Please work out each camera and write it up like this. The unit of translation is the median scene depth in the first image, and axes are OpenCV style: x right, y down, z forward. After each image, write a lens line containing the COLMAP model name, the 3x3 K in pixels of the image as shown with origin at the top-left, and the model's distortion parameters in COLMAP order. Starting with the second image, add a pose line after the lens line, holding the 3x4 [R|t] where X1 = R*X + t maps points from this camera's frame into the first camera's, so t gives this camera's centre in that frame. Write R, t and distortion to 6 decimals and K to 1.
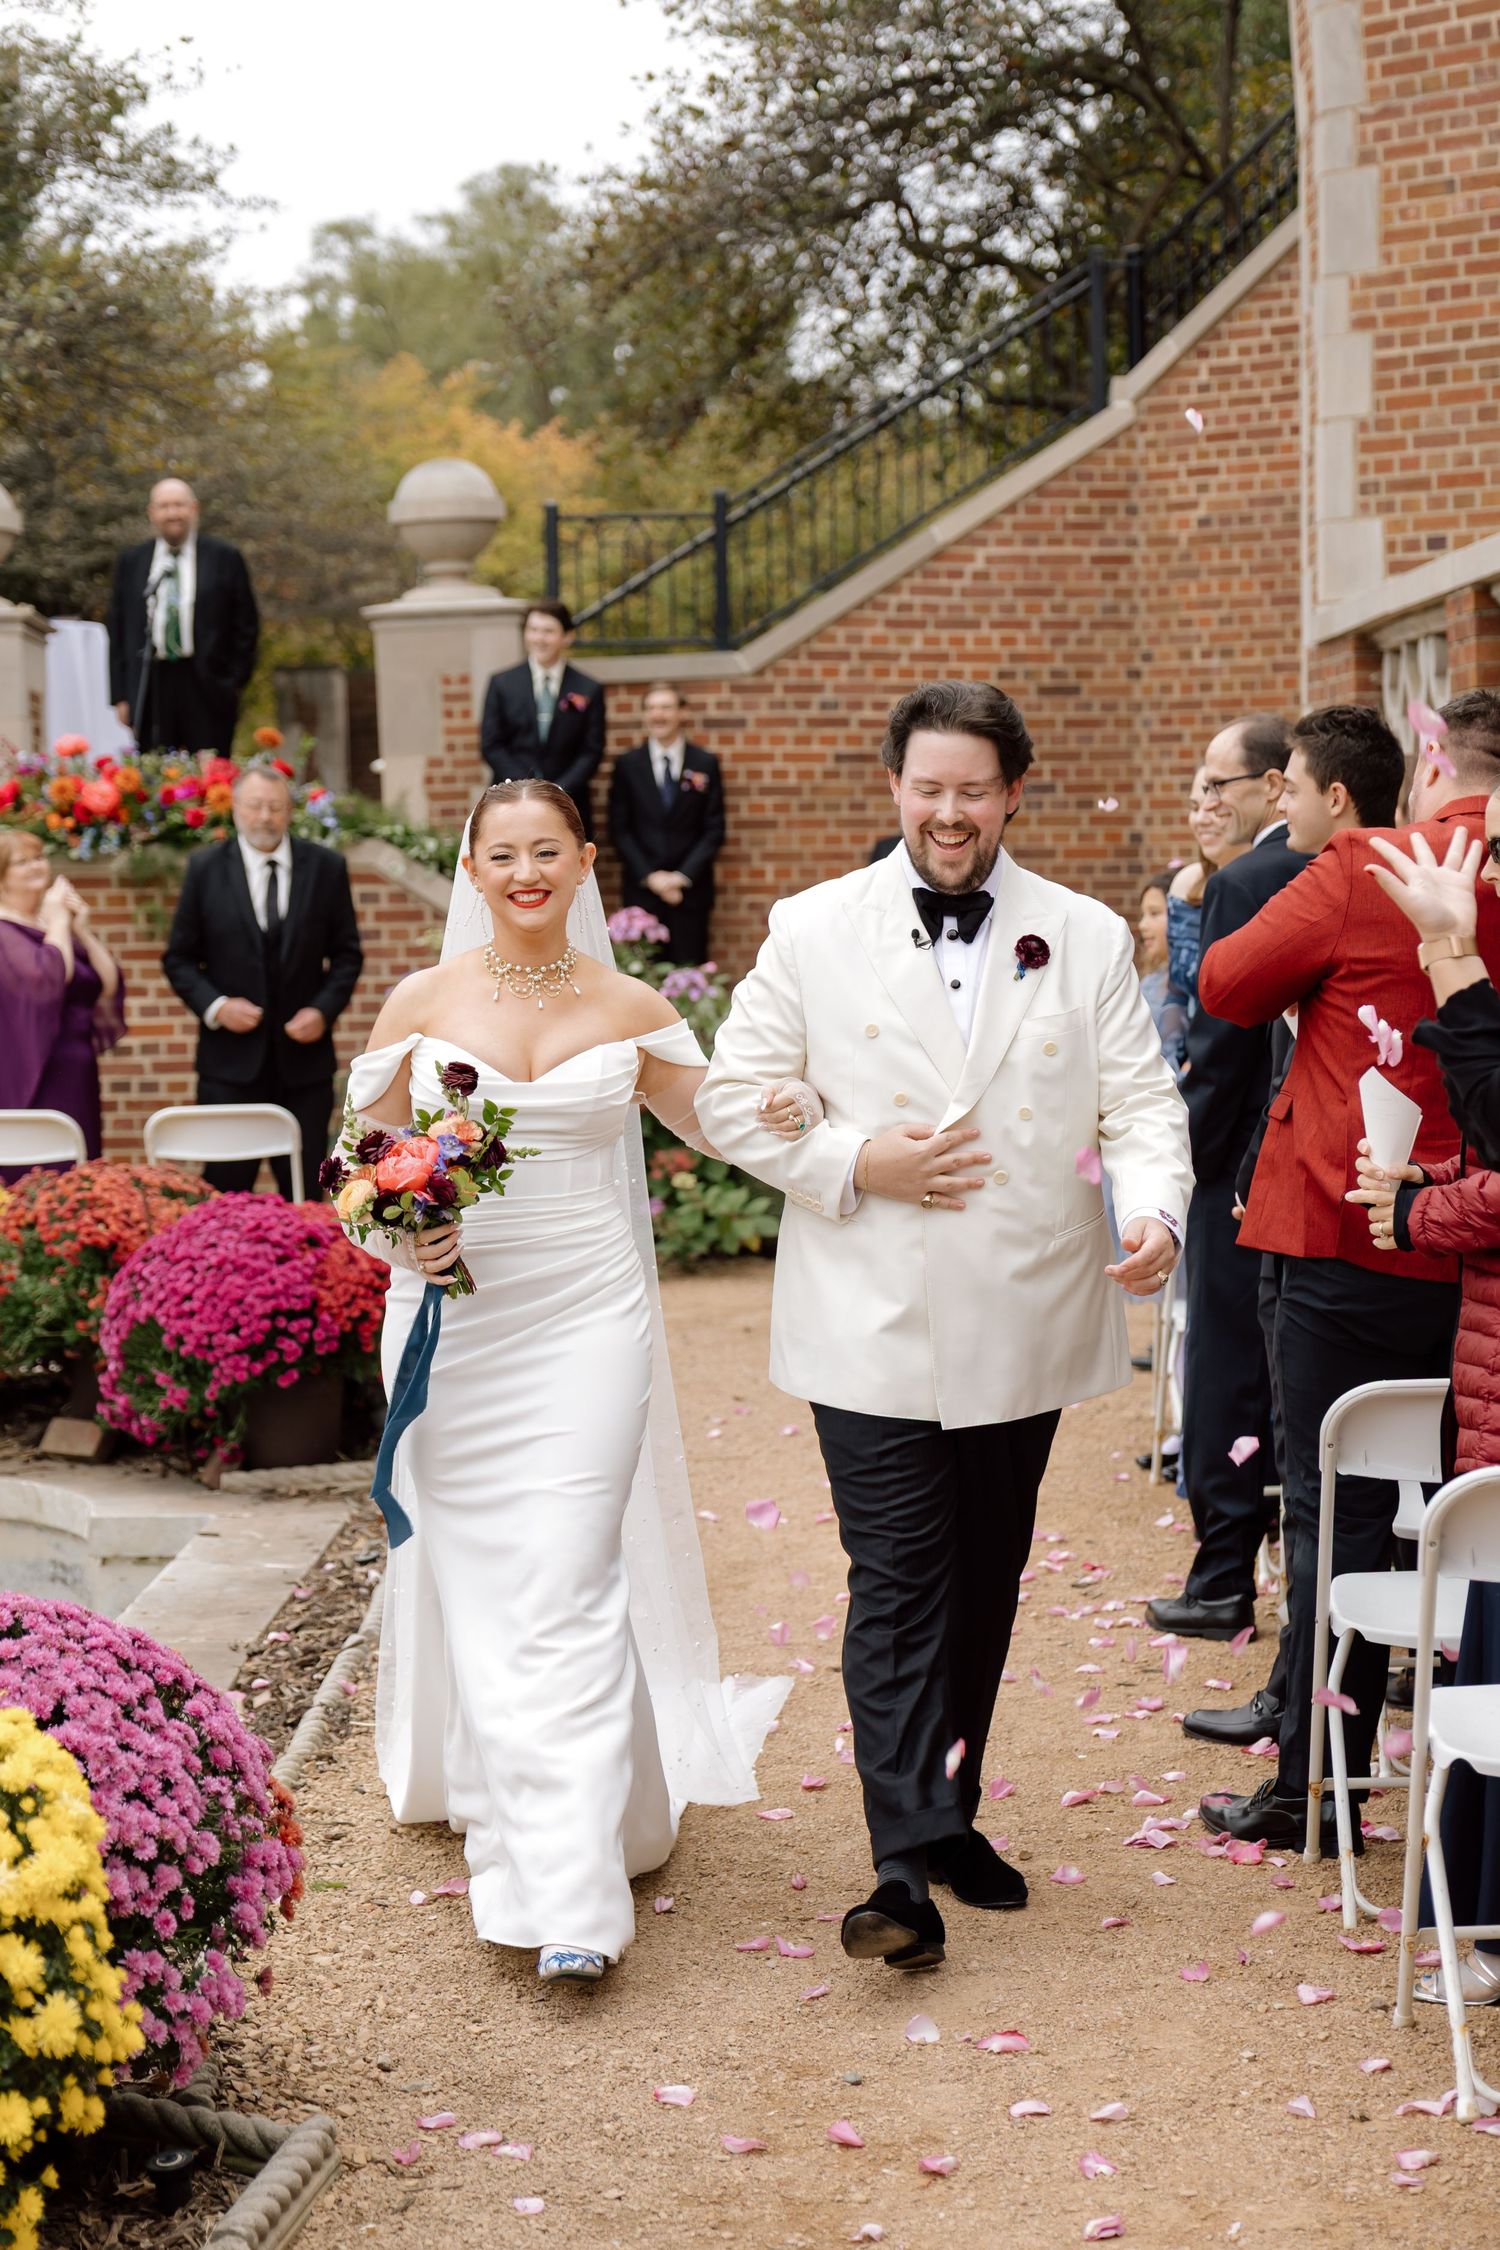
lens RADIAL K [[4064.0, 0, 750.0], [0, 4064.0, 1125.0], [0, 0, 1]] dist [0.012793, -0.232442]
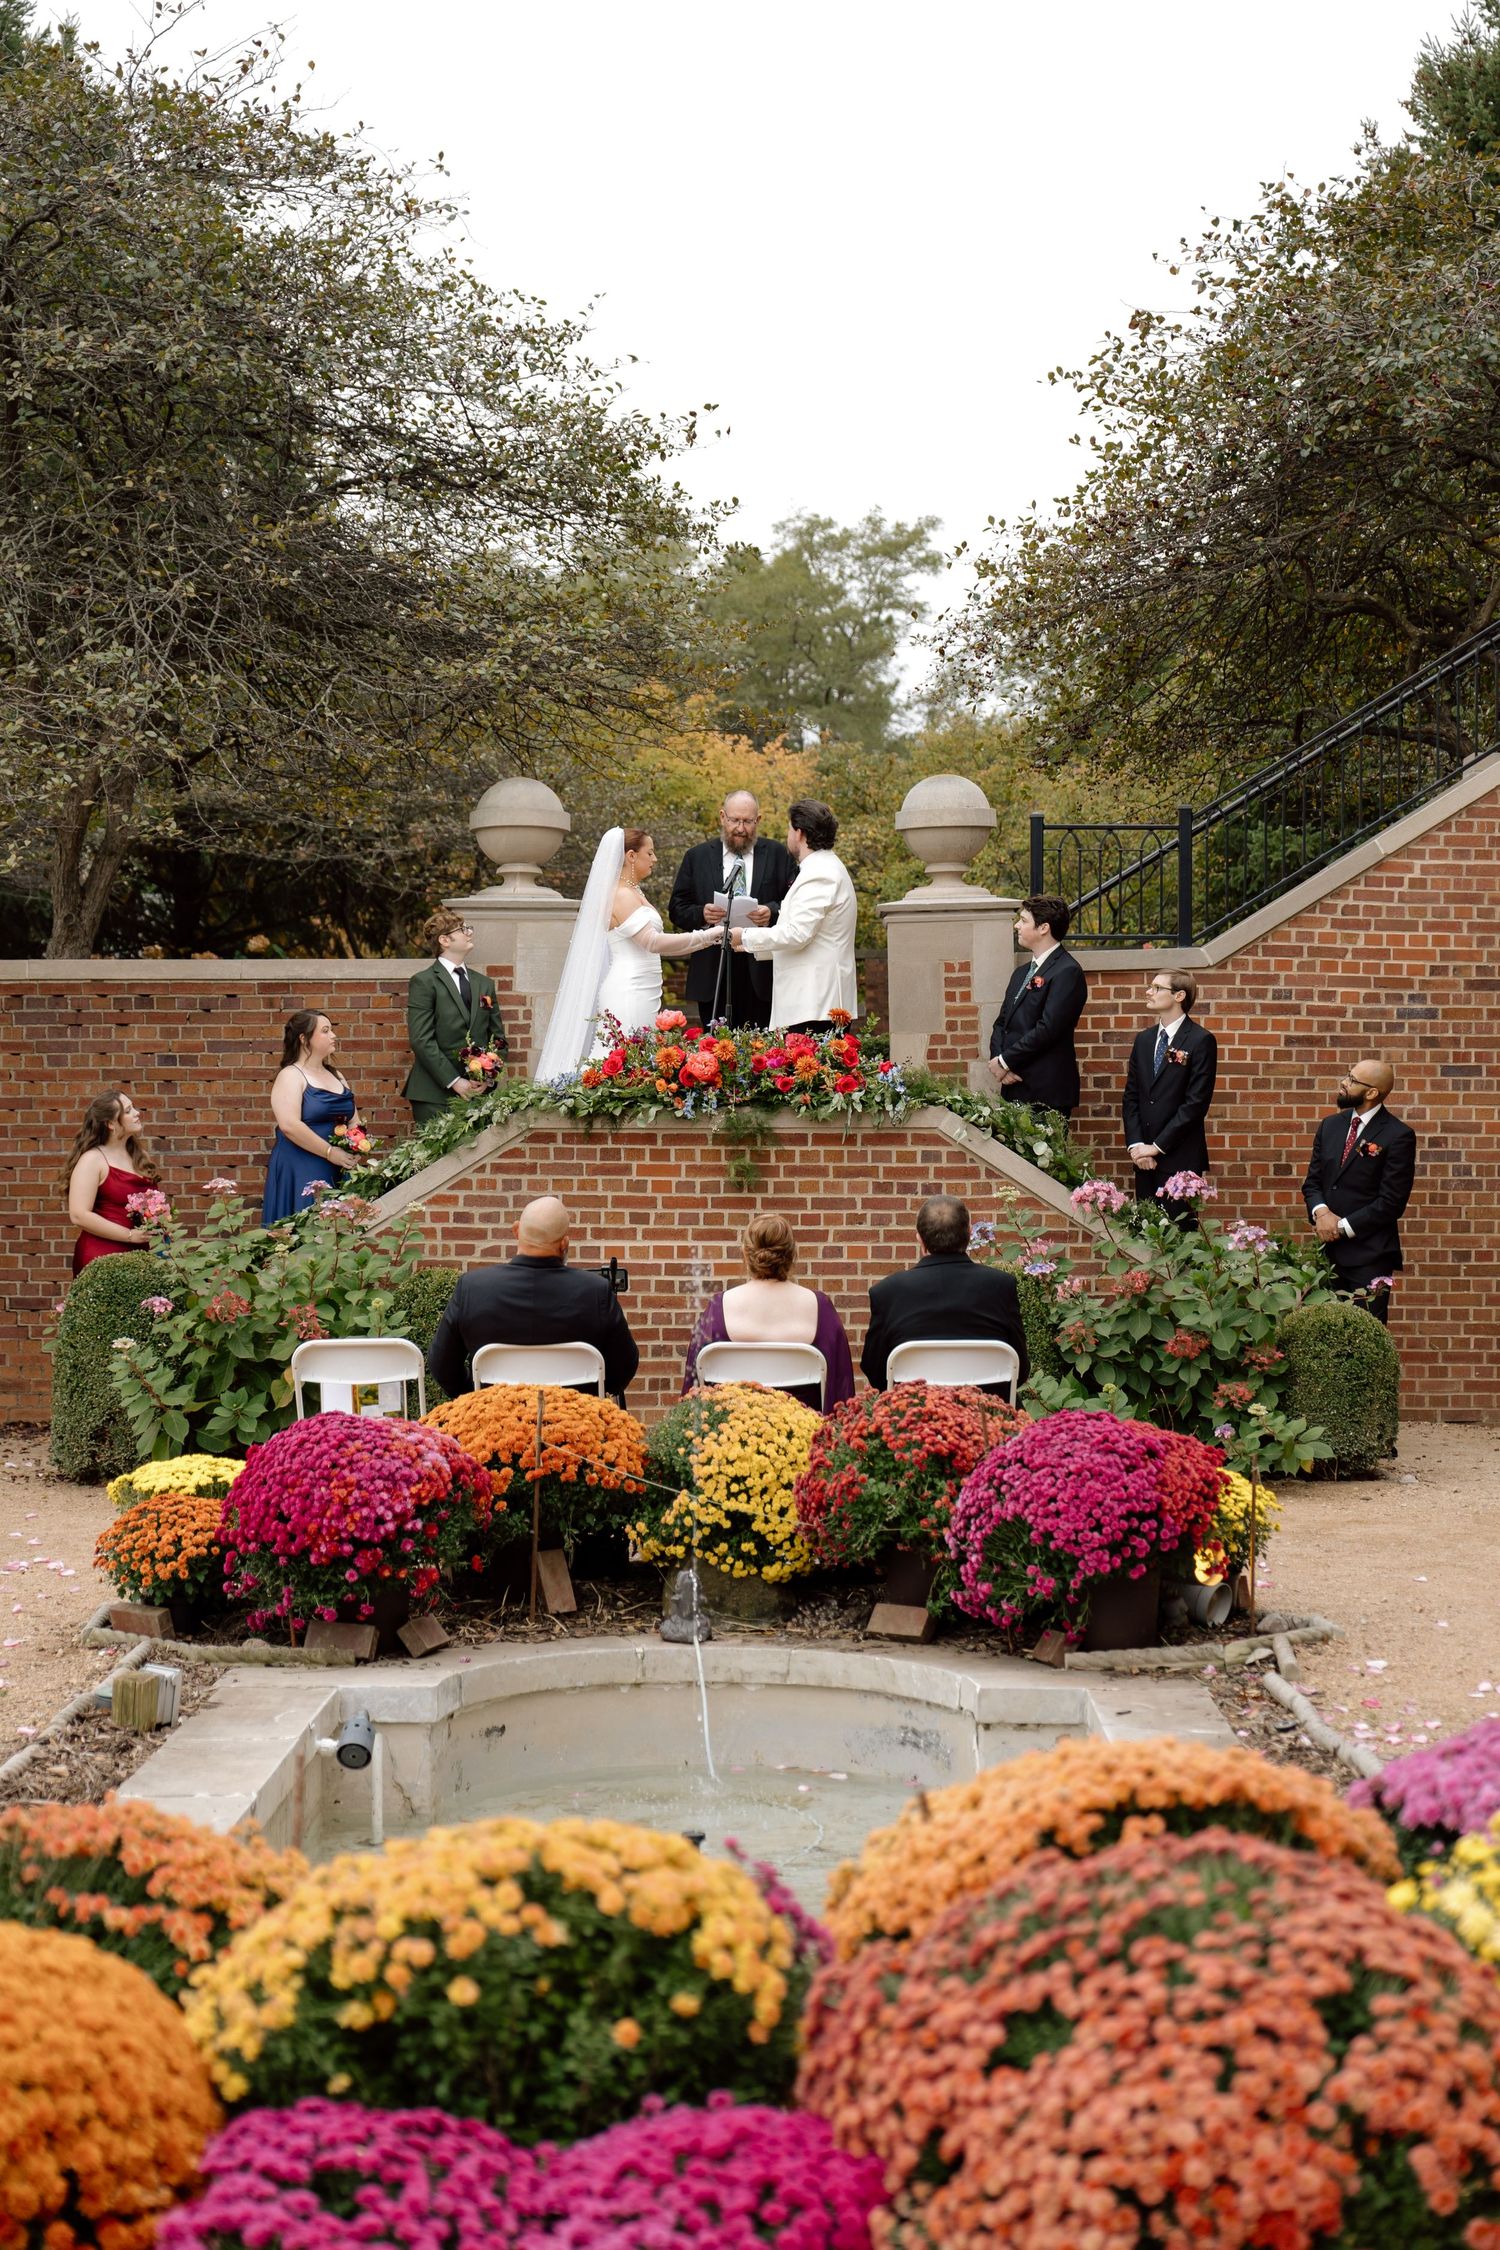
lens RADIAL K [[3691.0, 0, 750.0], [0, 3691.0, 1125.0], [0, 0, 1]] dist [0.000709, -0.025308]
pose [[0.999494, 0.017937, -0.026268, -0.186590], [-0.019610, 0.997702, -0.064852, 0.005472], [0.025045, 0.065335, 0.997549, -0.056623]]
